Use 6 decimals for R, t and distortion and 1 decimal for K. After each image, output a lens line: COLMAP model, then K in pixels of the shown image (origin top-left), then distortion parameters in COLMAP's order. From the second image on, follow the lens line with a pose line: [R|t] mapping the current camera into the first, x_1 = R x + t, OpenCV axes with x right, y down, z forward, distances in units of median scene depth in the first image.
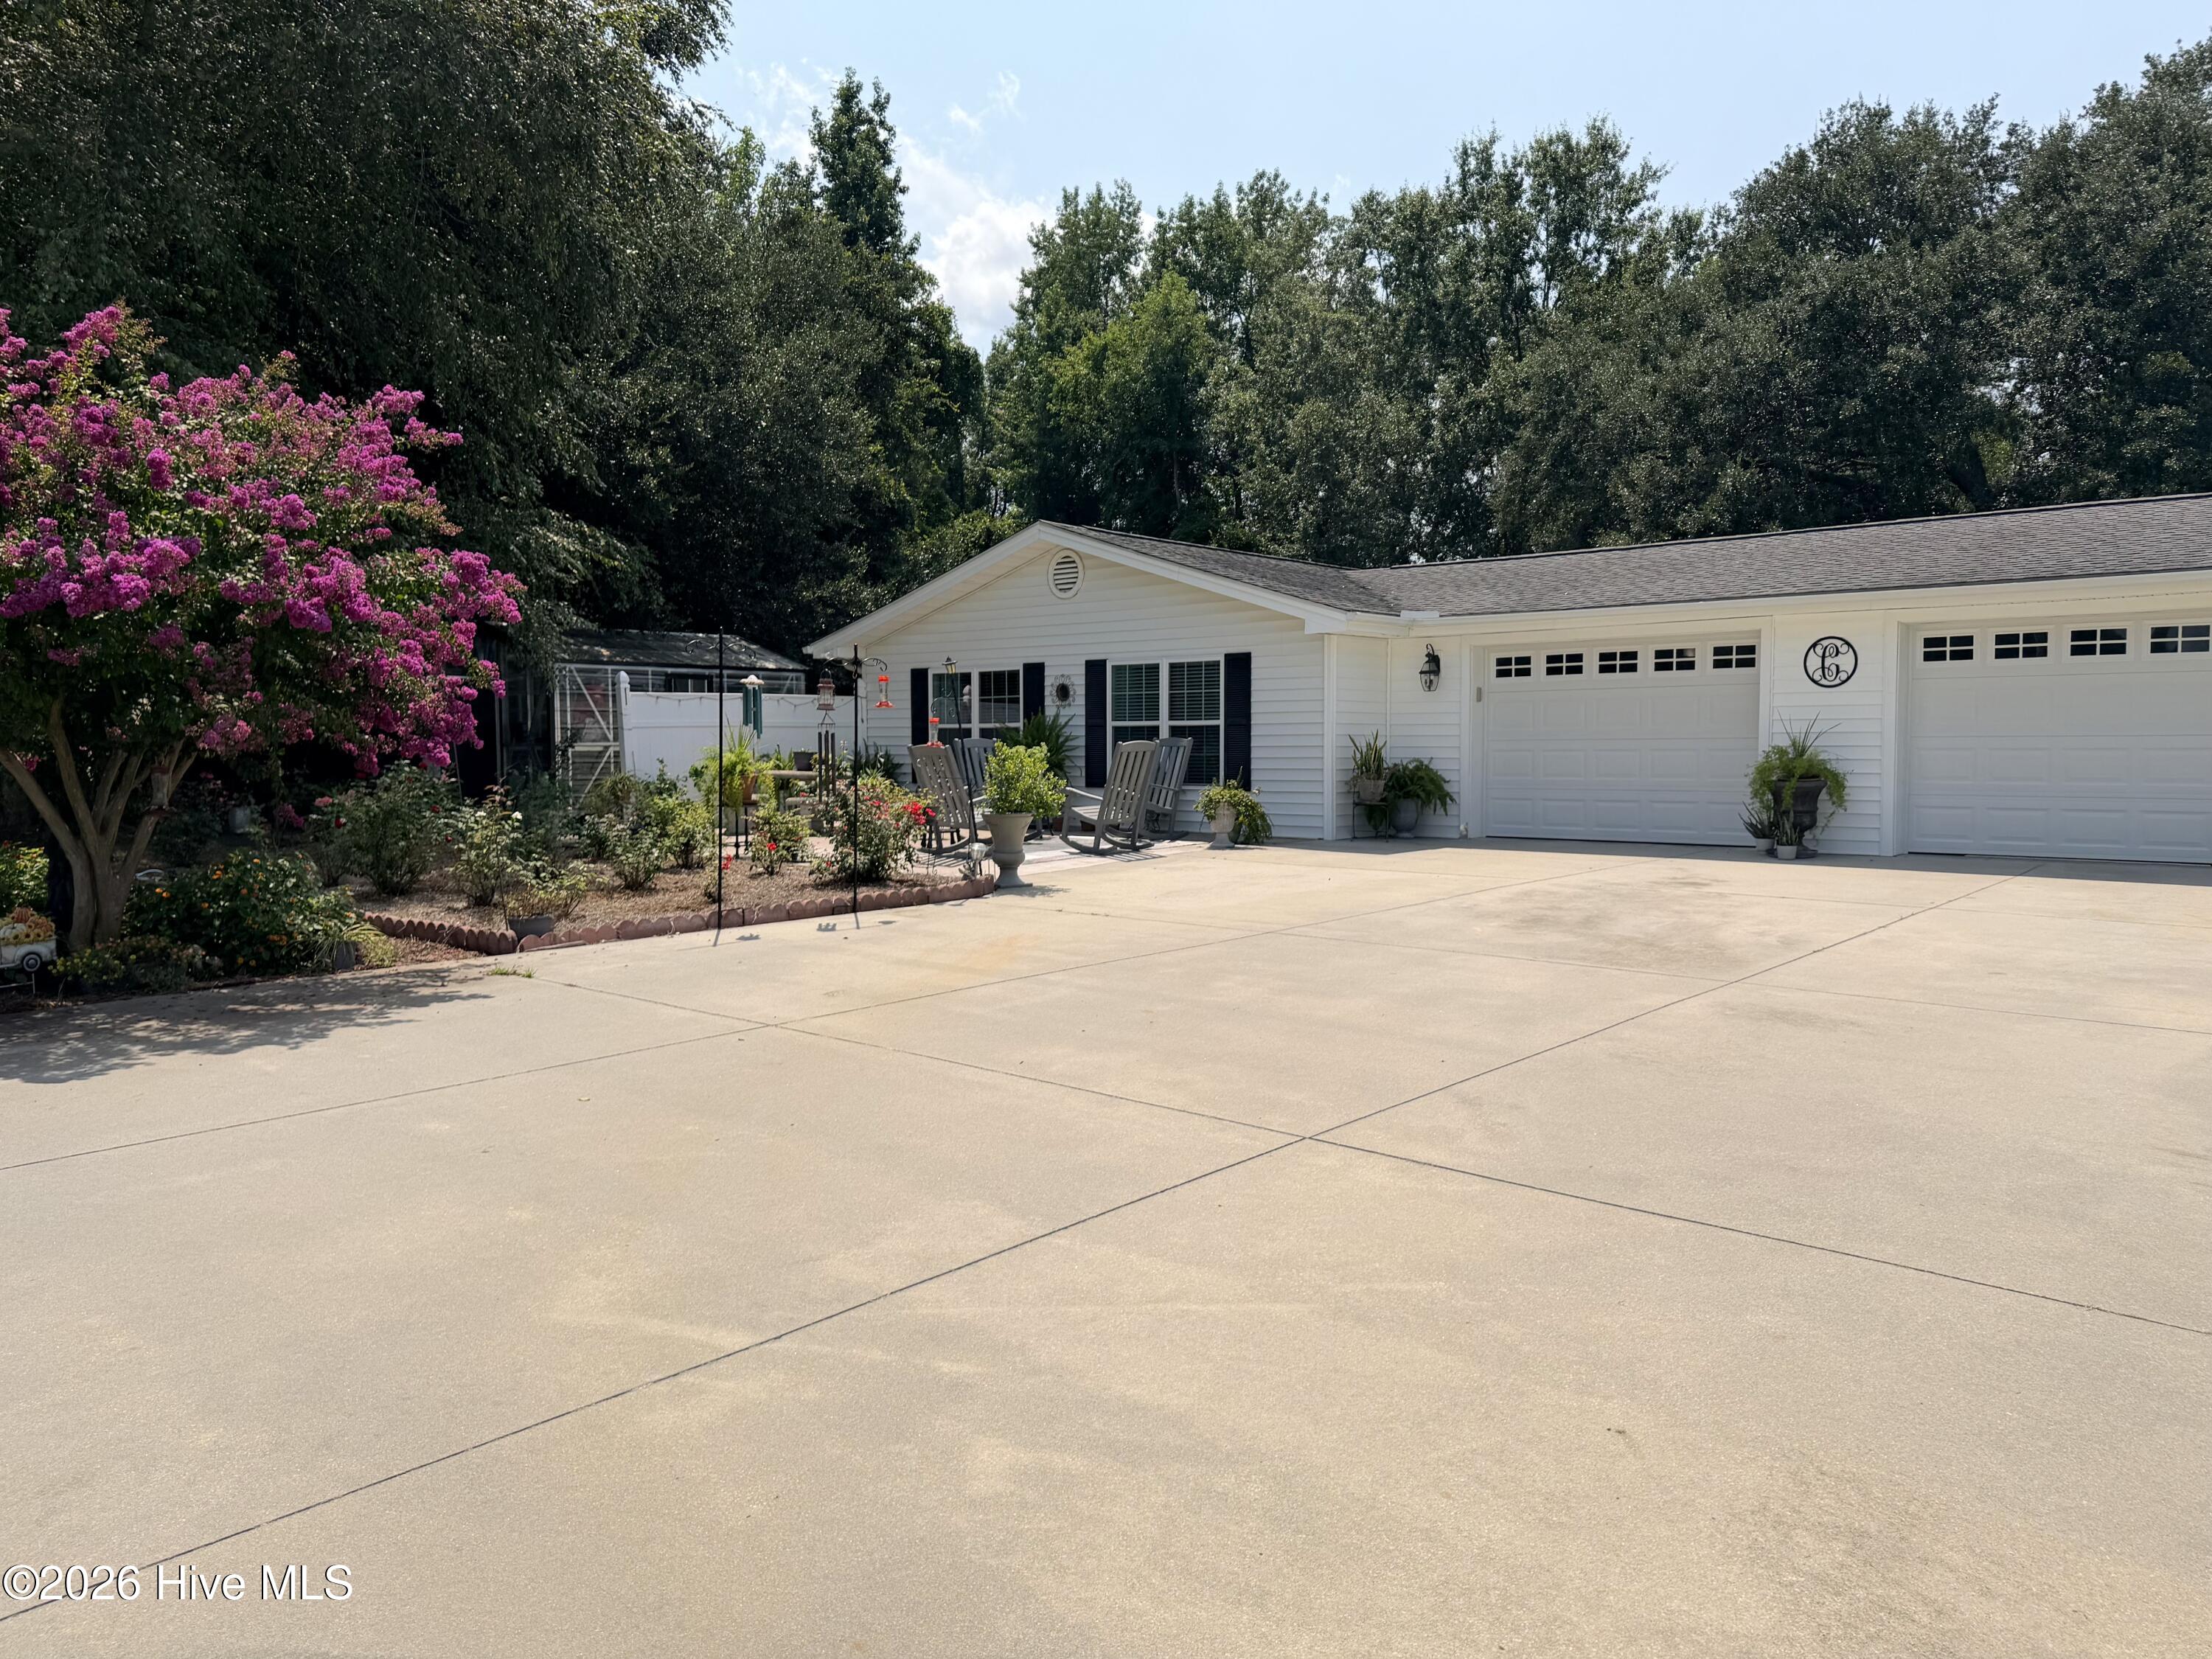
lens RADIAL K [[1589.4, 0, 1101.1], [0, 1589.4, 819.2], [0, 0, 1]] dist [0.060959, -0.078513]
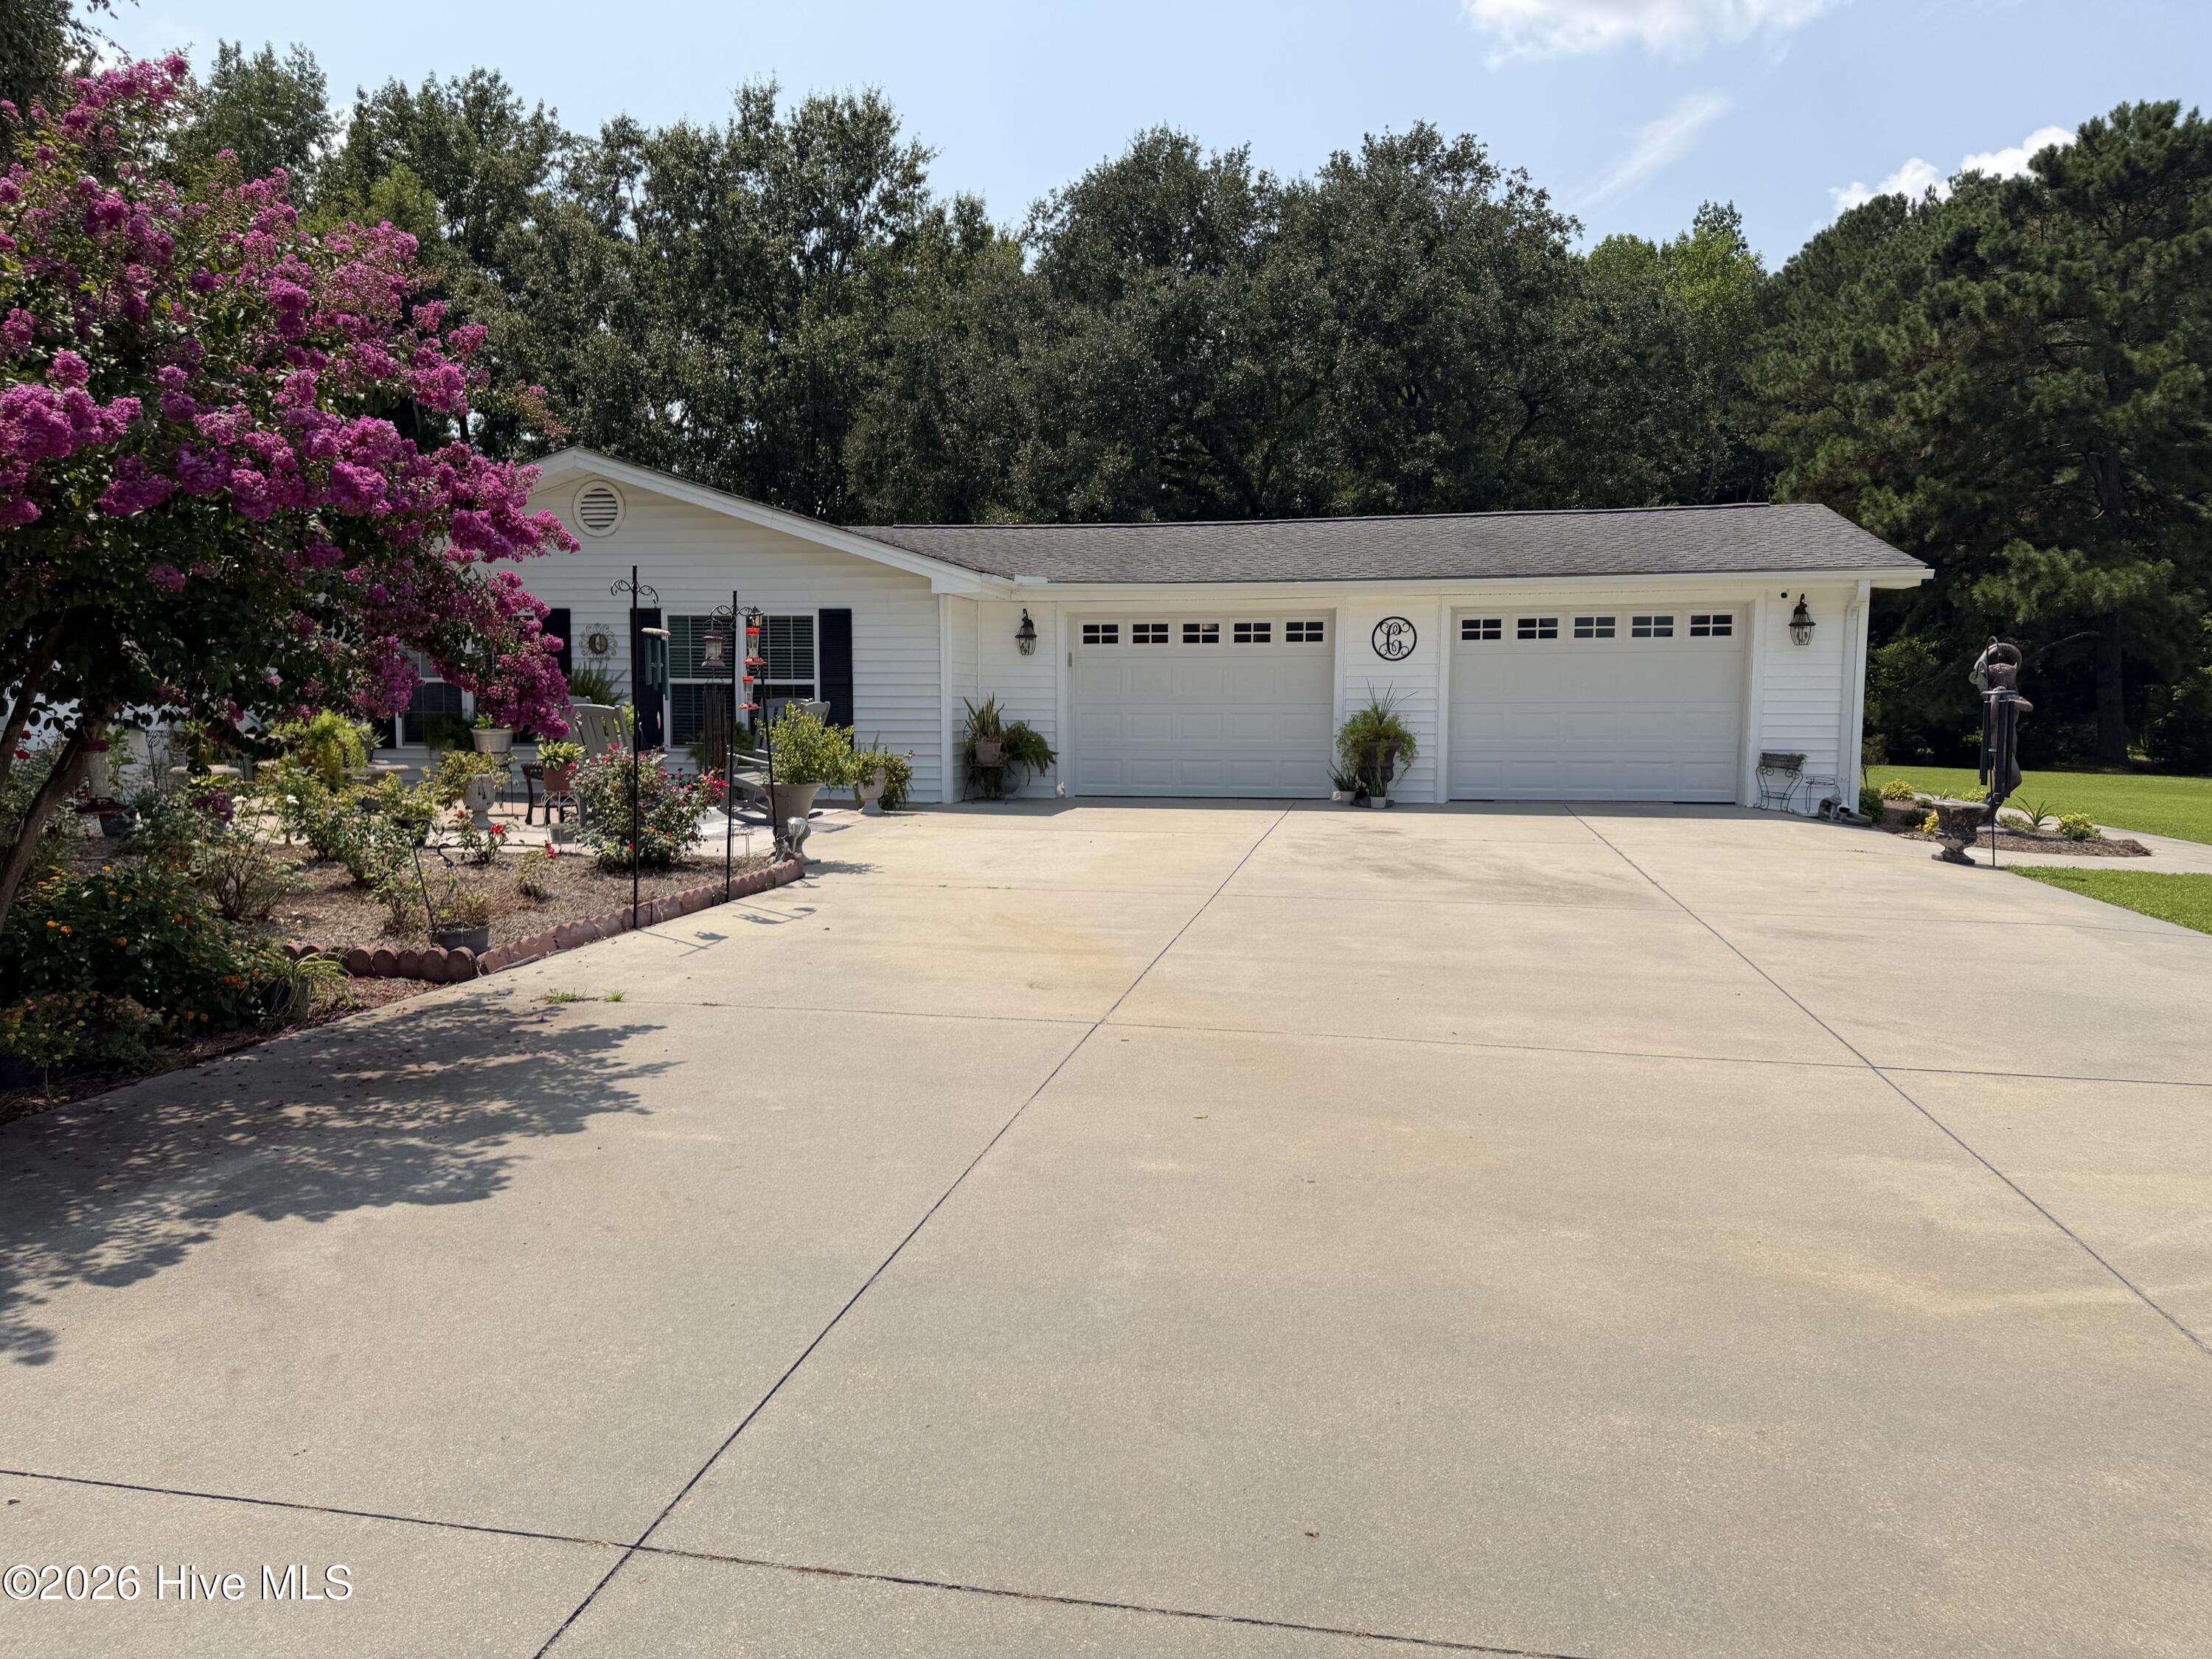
lens RADIAL K [[1589.4, 0, 1114.7], [0, 1589.4, 834.9], [0, 0, 1]] dist [0.060959, -0.078513]
pose [[0.858866, -0.037448, 0.510830, -0.238651], [0.019256, 0.998979, 0.040858, -0.005015], [-0.511839, -0.025255, 0.858710, 0.081959]]
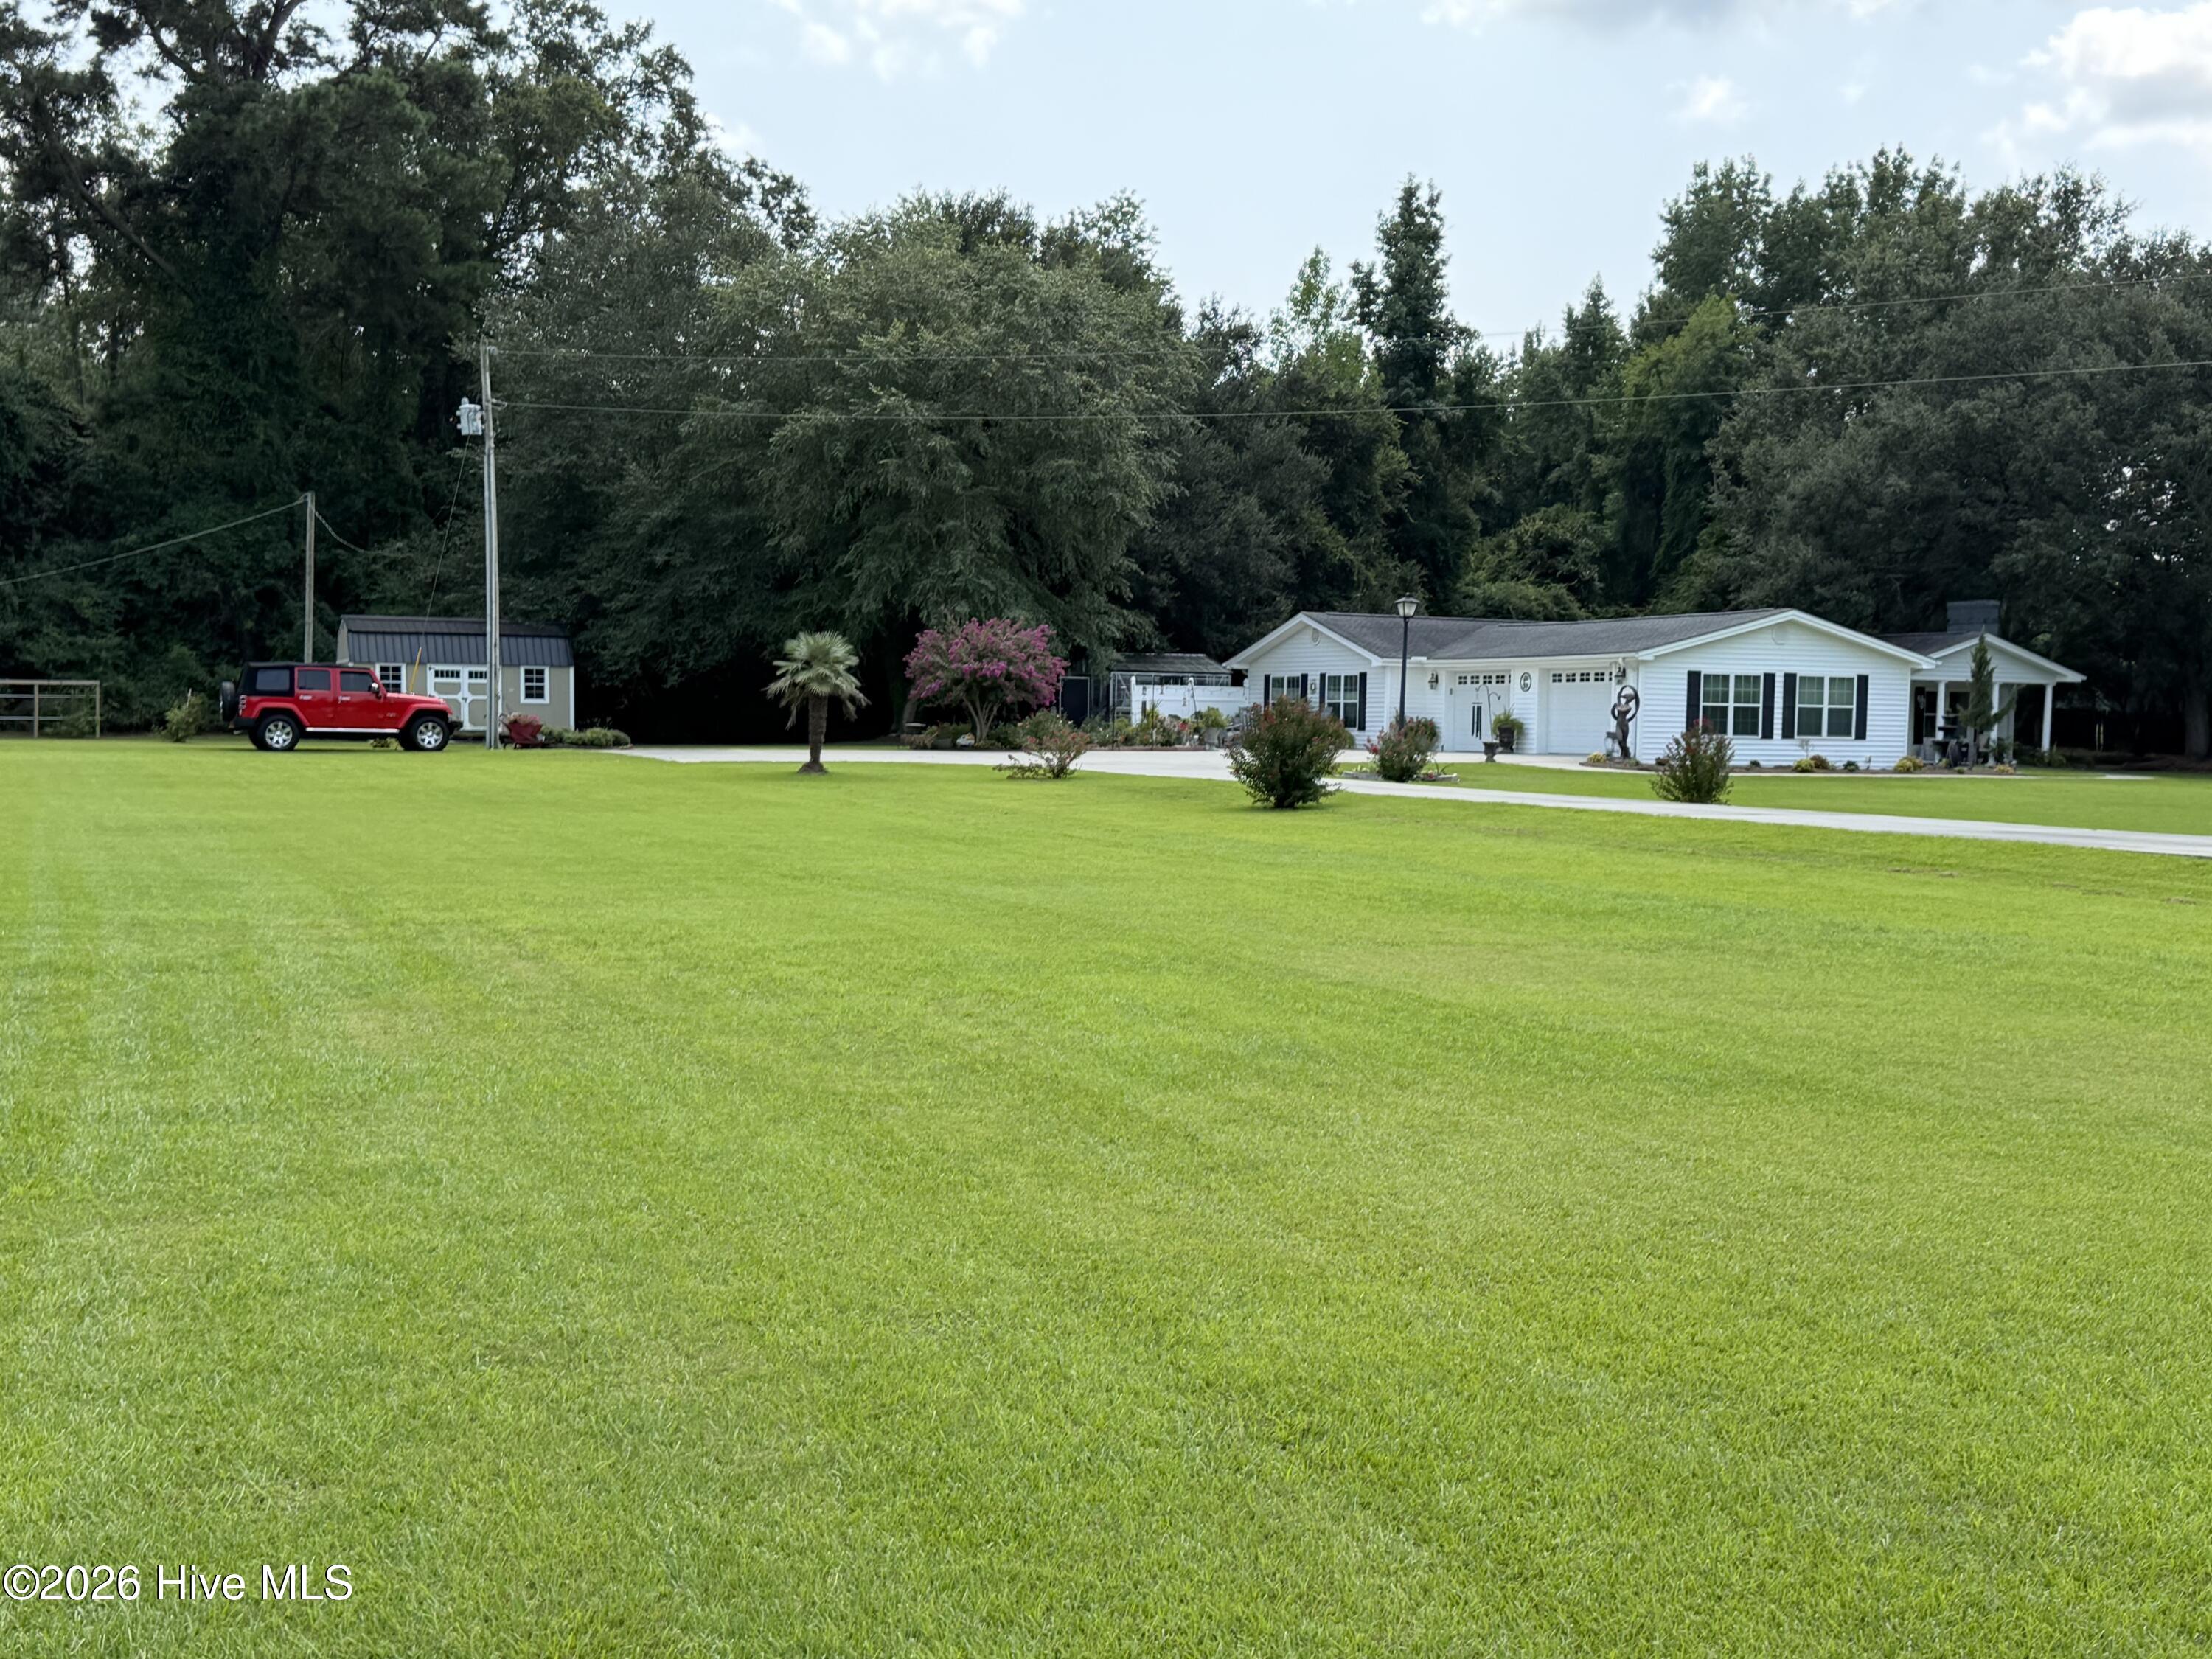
lens RADIAL K [[2583.6, 0, 1100.0], [0, 2583.6, 820.3], [0, 0, 1]] dist [0.087687, 0.000000]
pose [[0.919140, 0.031510, -0.392669, 1.155848], [-0.037366, 0.999275, -0.007278, 0.148499], [0.392155, 0.021362, 0.919651, -2.515548]]
